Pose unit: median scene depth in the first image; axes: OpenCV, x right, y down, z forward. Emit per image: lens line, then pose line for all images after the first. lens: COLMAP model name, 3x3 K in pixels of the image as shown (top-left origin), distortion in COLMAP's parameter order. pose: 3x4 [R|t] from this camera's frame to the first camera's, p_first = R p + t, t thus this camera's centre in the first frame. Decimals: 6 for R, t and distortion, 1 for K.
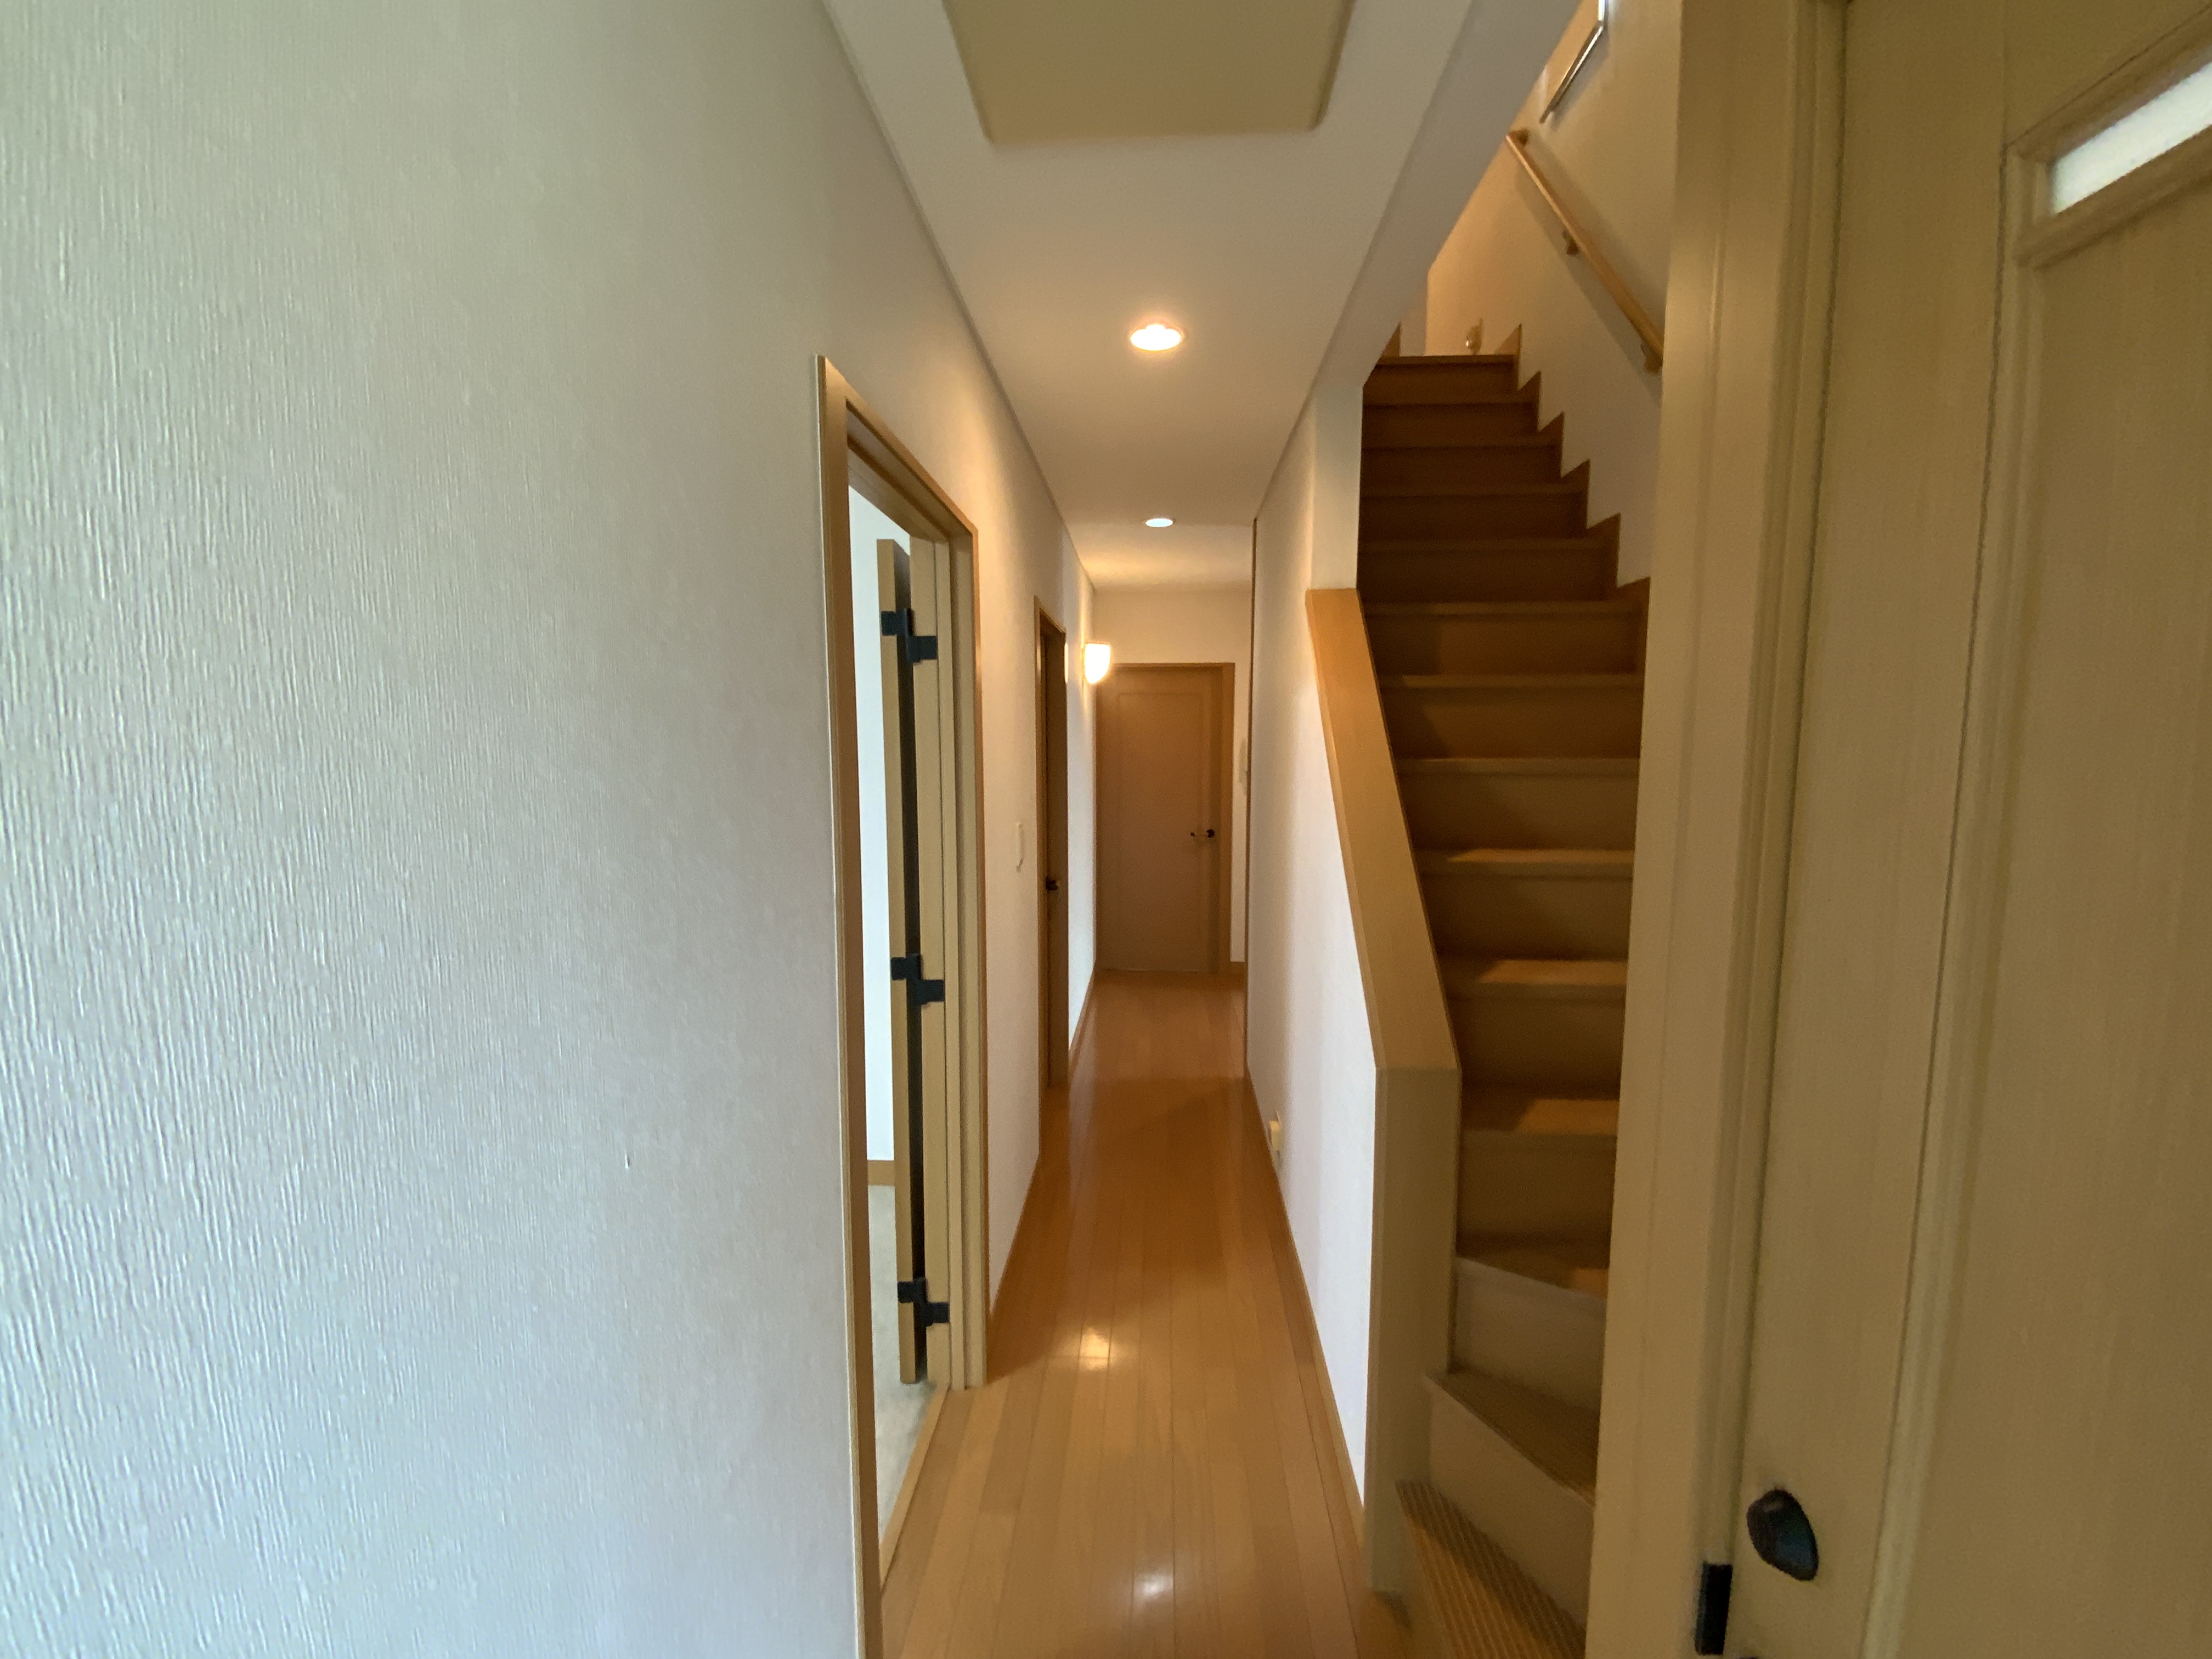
lens RADIAL K [[911.2, 0, 1106.0], [0, 911.2, 829.5], [0, 0, 1]] dist [0.000192, -0.011683]
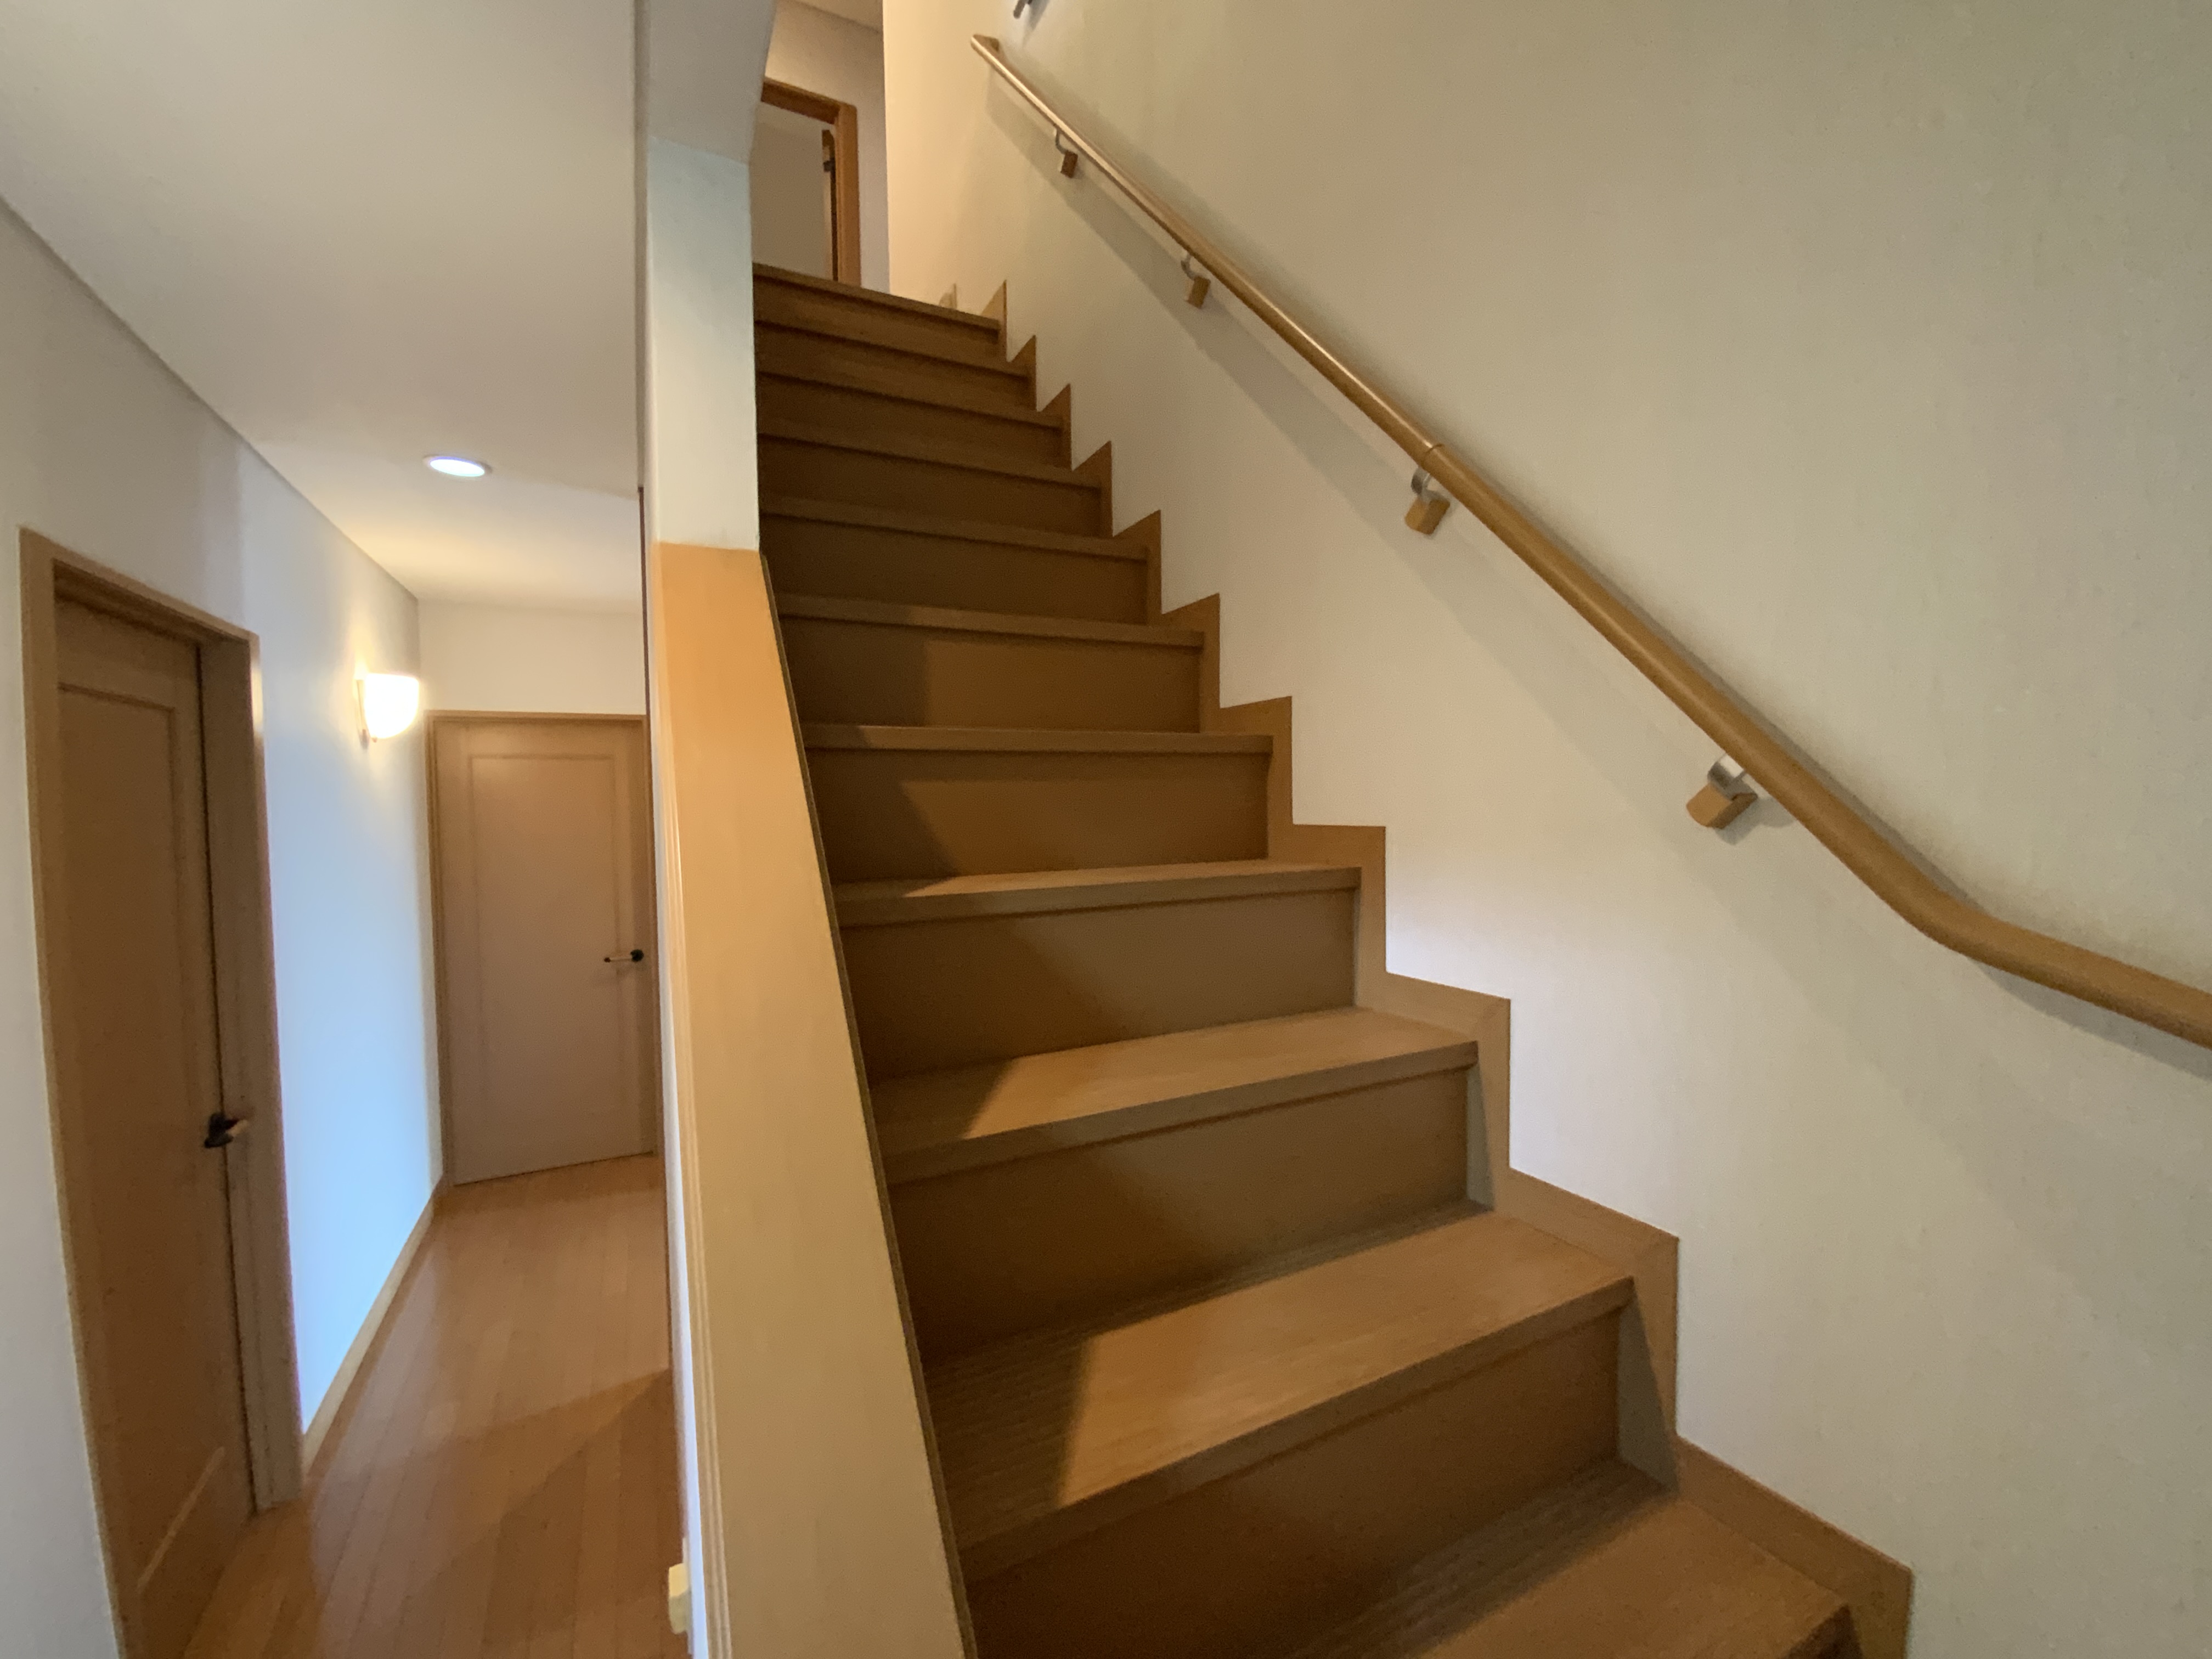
lens RADIAL K [[911.2, 0, 1106.0], [0, 911.2, 829.5], [0, 0, 1]] dist [0.000192, -0.011683]
pose [[0.864447, -0.040823, 0.501063, 0.127076], [0.074702, 0.996063, -0.047725, -0.050370], [-0.497142, 0.078686, 0.864094, 0.331962]]
